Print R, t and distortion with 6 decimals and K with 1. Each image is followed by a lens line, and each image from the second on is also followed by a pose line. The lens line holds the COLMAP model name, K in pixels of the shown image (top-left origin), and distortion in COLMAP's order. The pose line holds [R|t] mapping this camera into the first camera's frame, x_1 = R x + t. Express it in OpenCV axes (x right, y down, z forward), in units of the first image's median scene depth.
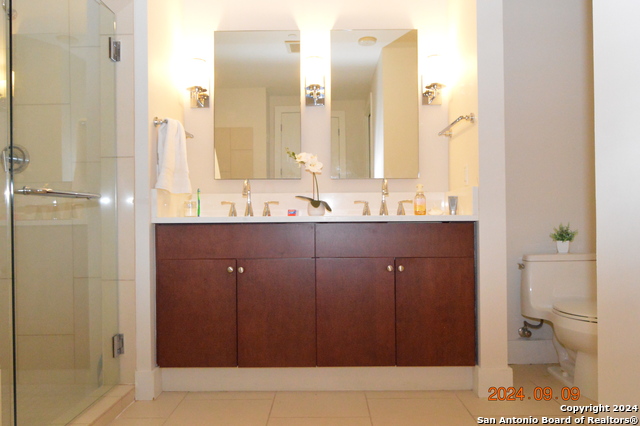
lens RADIAL K [[510.8, 0, 321.4], [0, 510.8, 213.3], [0, 0, 1]] dist [-0.011698, 0.017393]
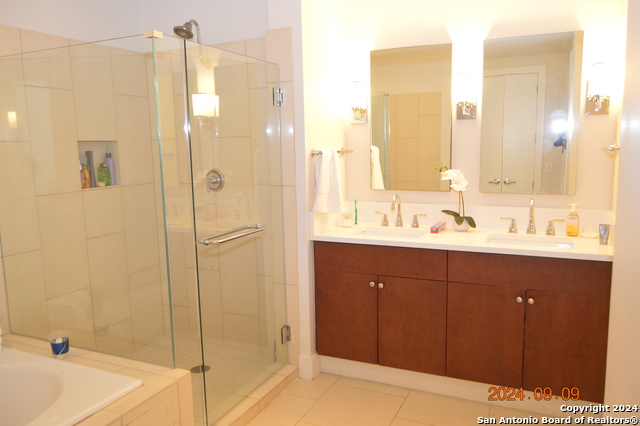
lens RADIAL K [[510.8, 0, 321.4], [0, 510.8, 213.3], [0, 0, 1]] dist [-0.011698, 0.017393]
pose [[0.909988, 0.049977, -0.411612, 0.183571], [0.016132, 0.987690, 0.155587, -0.228386], [0.414321, -0.148223, 0.897980, -0.061813]]
